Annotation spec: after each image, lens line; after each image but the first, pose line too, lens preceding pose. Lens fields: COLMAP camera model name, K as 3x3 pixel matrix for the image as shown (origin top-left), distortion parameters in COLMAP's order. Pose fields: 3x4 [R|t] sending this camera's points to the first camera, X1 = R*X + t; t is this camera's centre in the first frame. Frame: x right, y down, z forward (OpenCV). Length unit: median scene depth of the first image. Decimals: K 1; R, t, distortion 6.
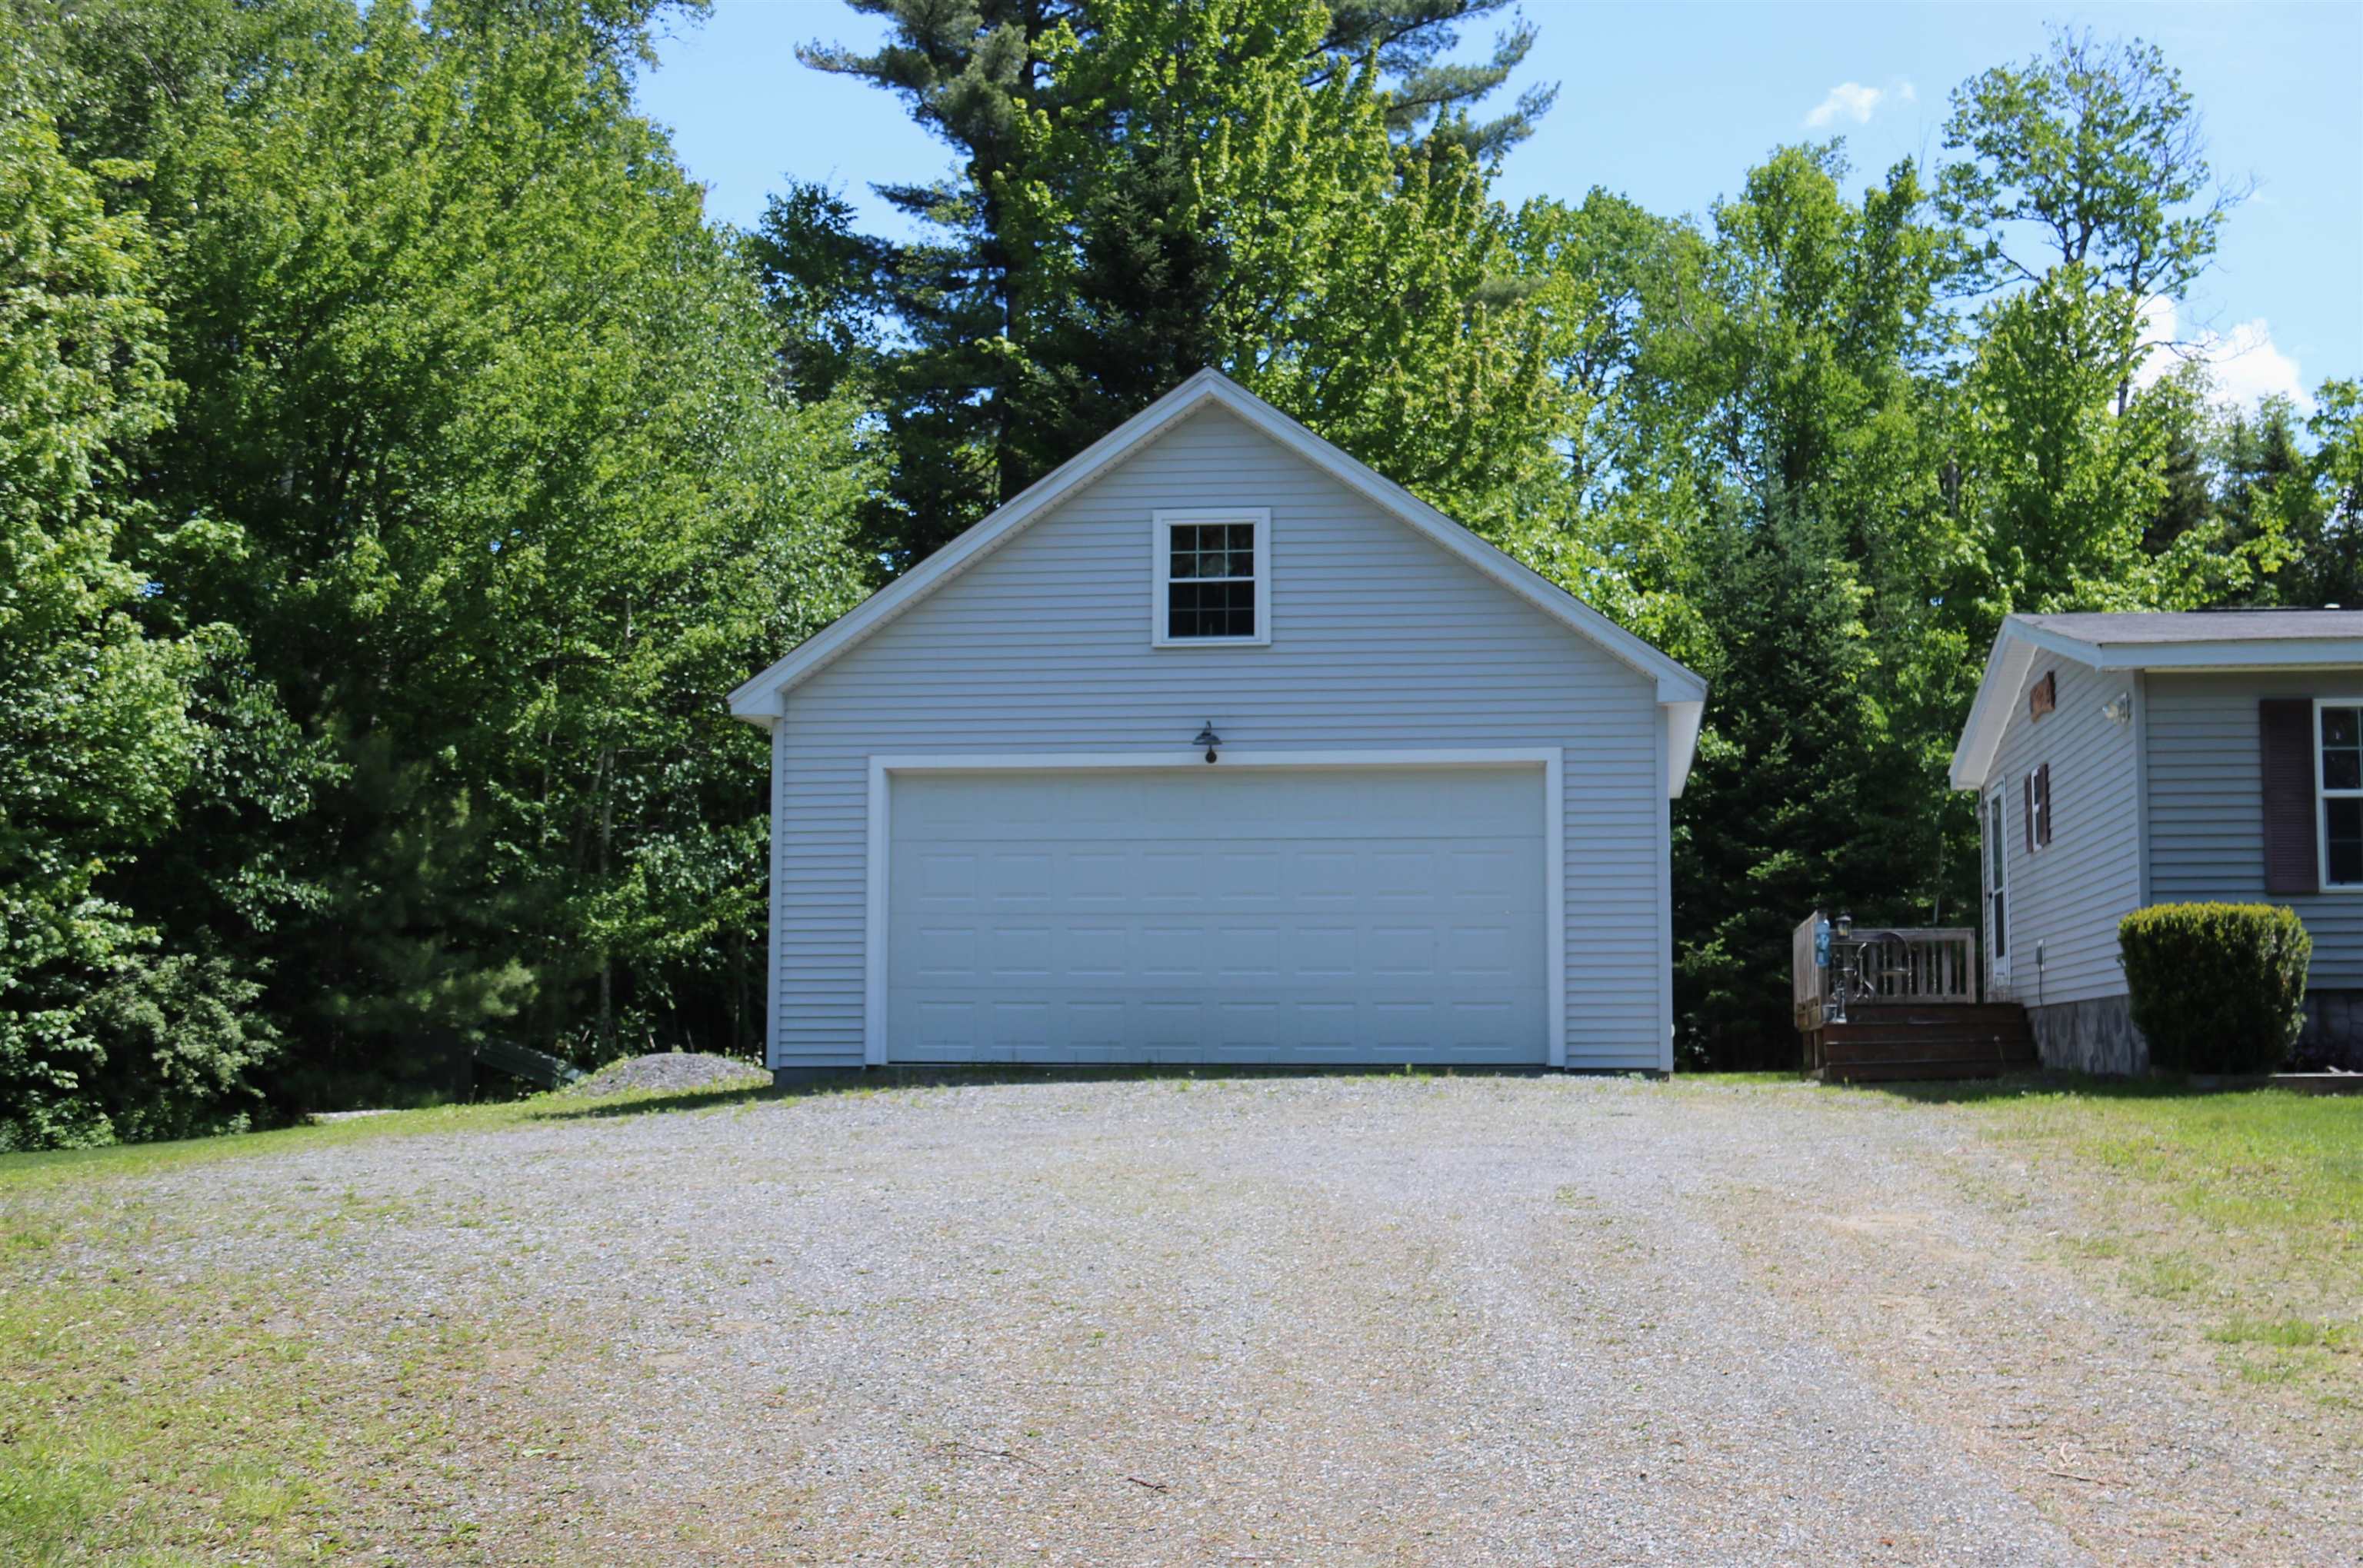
lens RADIAL K [[1694.9, 0, 1181.5], [0, 1694.9, 784.0], [0, 0, 1]] dist [-0.090819, 0.067207]
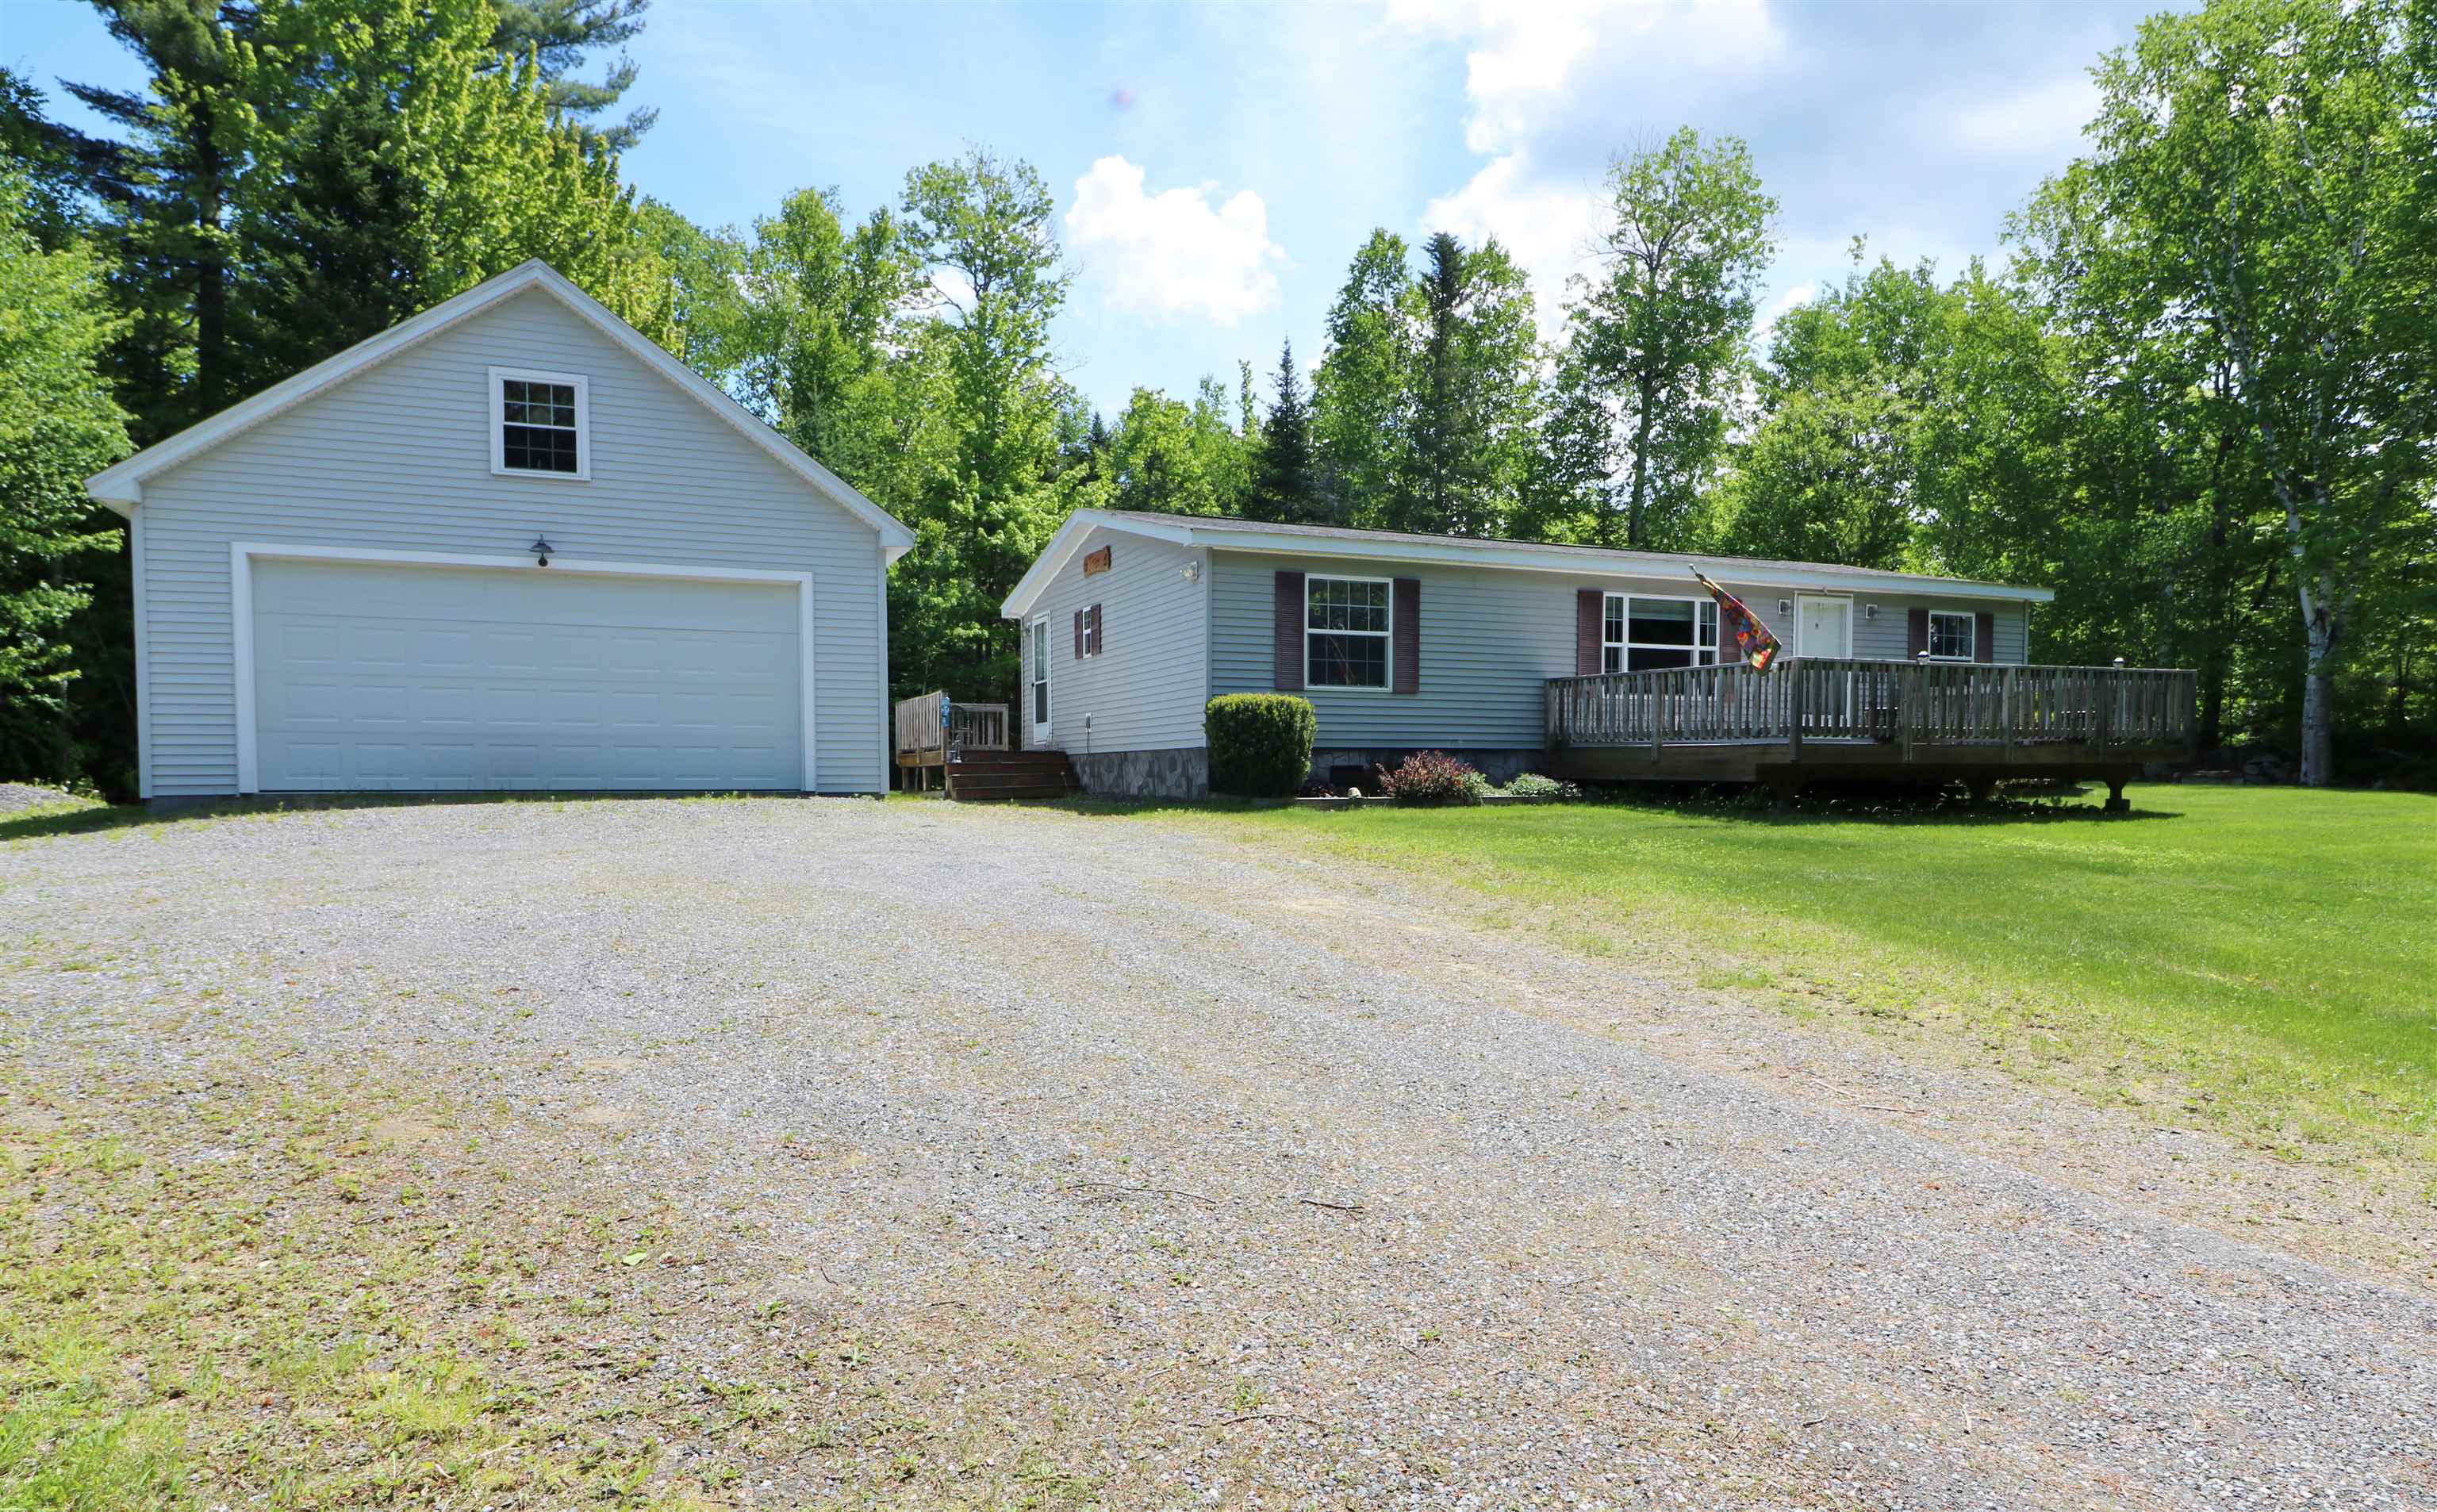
lens RADIAL K [[1216.7, 0, 1218.5], [0, 1216.7, 756.0], [0, 0, 1]] dist [-0.002851, -0.007396]
pose [[0.913240, 0.005844, 0.407381, 0.222455], [-0.059928, 0.990948, 0.120128, -0.022210], [-0.402991, -0.134119, 0.905323, -0.194274]]
